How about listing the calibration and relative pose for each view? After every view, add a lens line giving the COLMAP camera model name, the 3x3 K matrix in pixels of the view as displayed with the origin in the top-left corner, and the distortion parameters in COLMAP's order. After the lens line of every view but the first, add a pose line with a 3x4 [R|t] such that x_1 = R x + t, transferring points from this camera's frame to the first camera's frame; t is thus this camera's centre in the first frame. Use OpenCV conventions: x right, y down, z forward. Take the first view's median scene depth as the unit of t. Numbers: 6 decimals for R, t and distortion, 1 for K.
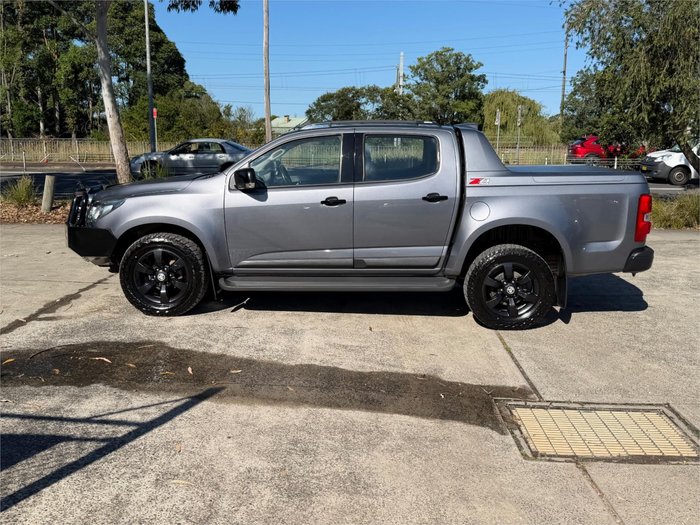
lens RADIAL K [[683.6, 0, 340.6], [0, 683.6, 262.1], [0, 0, 1]] dist [0.171655, -0.368815]
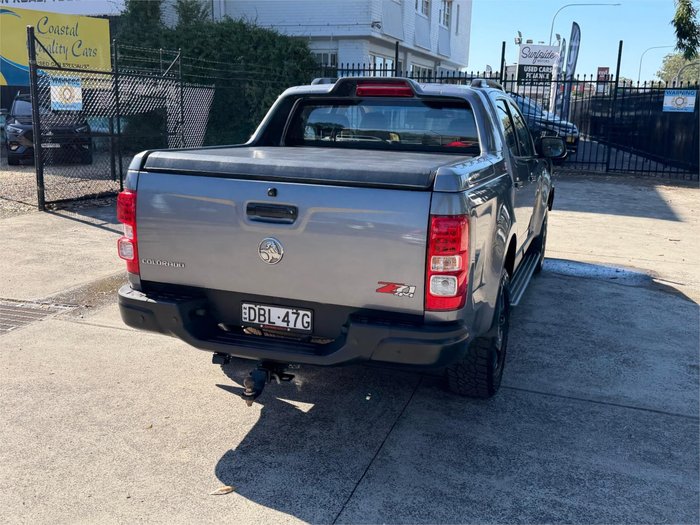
lens RADIAL K [[684.2, 0, 339.9], [0, 684.2, 252.3], [0, 0, 1]] dist [0.162864, -0.348807]
pose [[-0.316087, 0.182060, -0.931098, 0.914981], [-0.199912, 0.946598, 0.252957, -0.225193], [0.927429, 0.266094, -0.262812, 1.315962]]
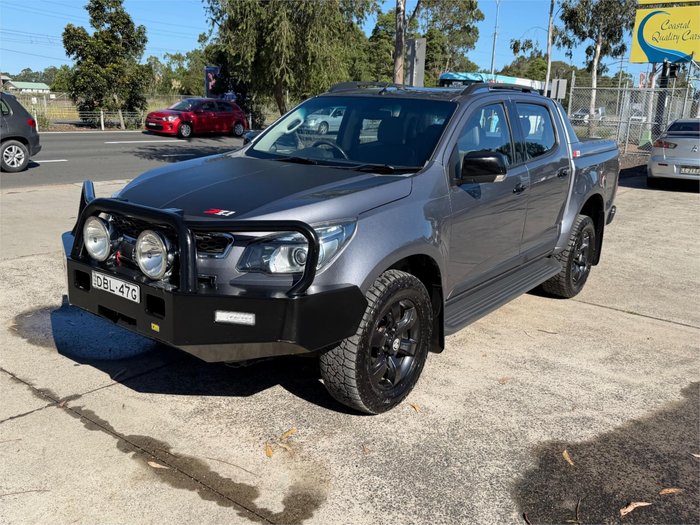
lens RADIAL K [[620.7, 0, 350.0], [0, 620.7, 262.5], [0, 0, 1]] dist [0.101672, -0.195908]
pose [[0.571496, -0.189097, 0.798520, -0.712863], [0.112236, 0.981955, 0.152210, -0.136634], [-0.812893, 0.002635, 0.582407, 0.742336]]
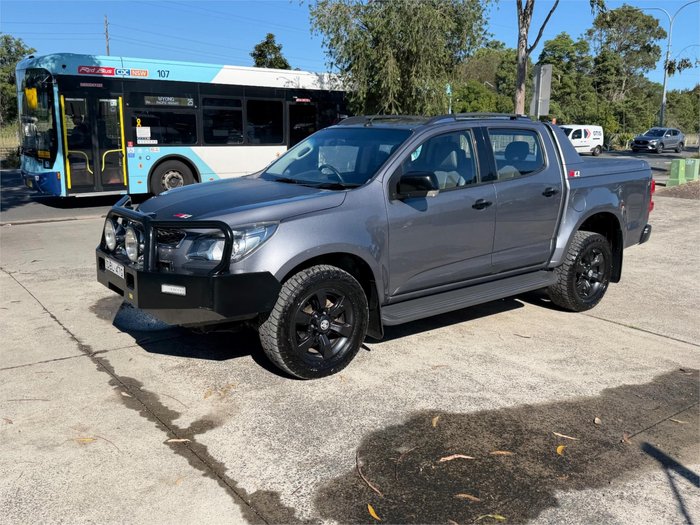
lens RADIAL K [[620.1, 0, 345.6], [0, 620.1, 254.8], [0, 0, 1]] dist [0.103094, -0.166533]
pose [[0.771341, -0.127092, 0.623604, -0.664291], [0.110283, 0.991726, 0.065706, -0.096451], [-0.626794, 0.018091, 0.778975, 0.480951]]
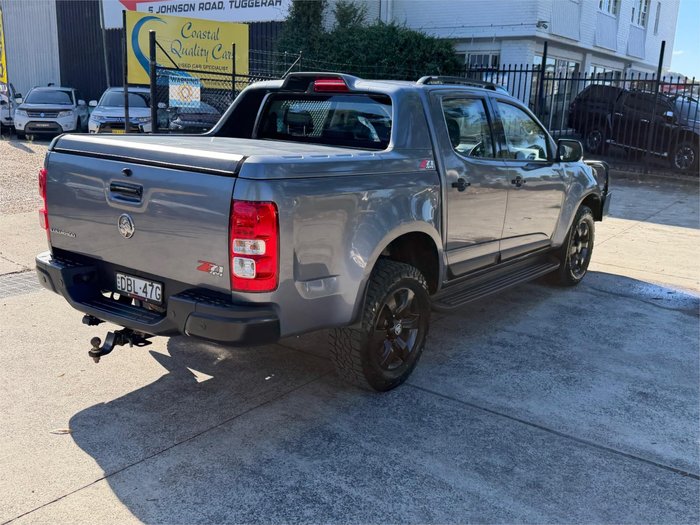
lens RADIAL K [[683.6, 0, 340.6], [0, 683.6, 262.1], [0, 0, 1]] dist [0.171655, -0.368815]
pose [[-0.575503, 0.153529, -0.803259, 0.815964], [-0.193347, 0.928831, 0.316055, -0.273523], [0.794615, 0.337198, -0.504861, 1.571888]]
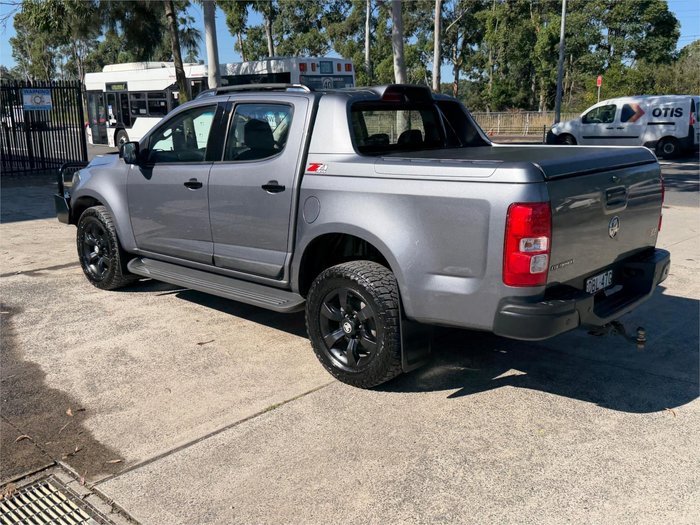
lens RADIAL K [[683.6, 0, 340.6], [0, 683.6, 262.1], [0, 0, 1]] dist [0.171655, -0.368815]
pose [[0.744606, 0.129367, -0.654848, 0.688228], [-0.103676, 0.991548, 0.077997, -0.078147], [0.659404, 0.009816, 0.751725, 0.487563]]
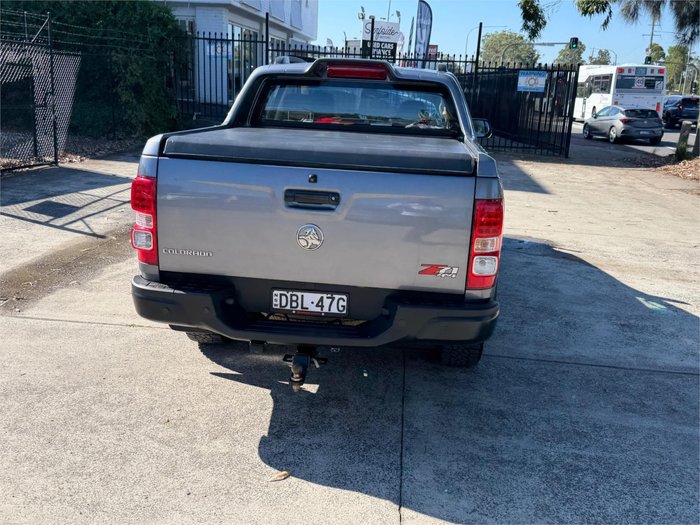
lens RADIAL K [[683.6, 0, 340.6], [0, 683.6, 262.1], [0, 0, 1]] dist [0.171655, -0.368815]
pose [[-0.088696, 0.238675, -0.967040, 0.951890], [-0.227807, 0.940273, 0.252963, -0.203585], [0.969658, 0.242735, -0.029027, 1.174714]]
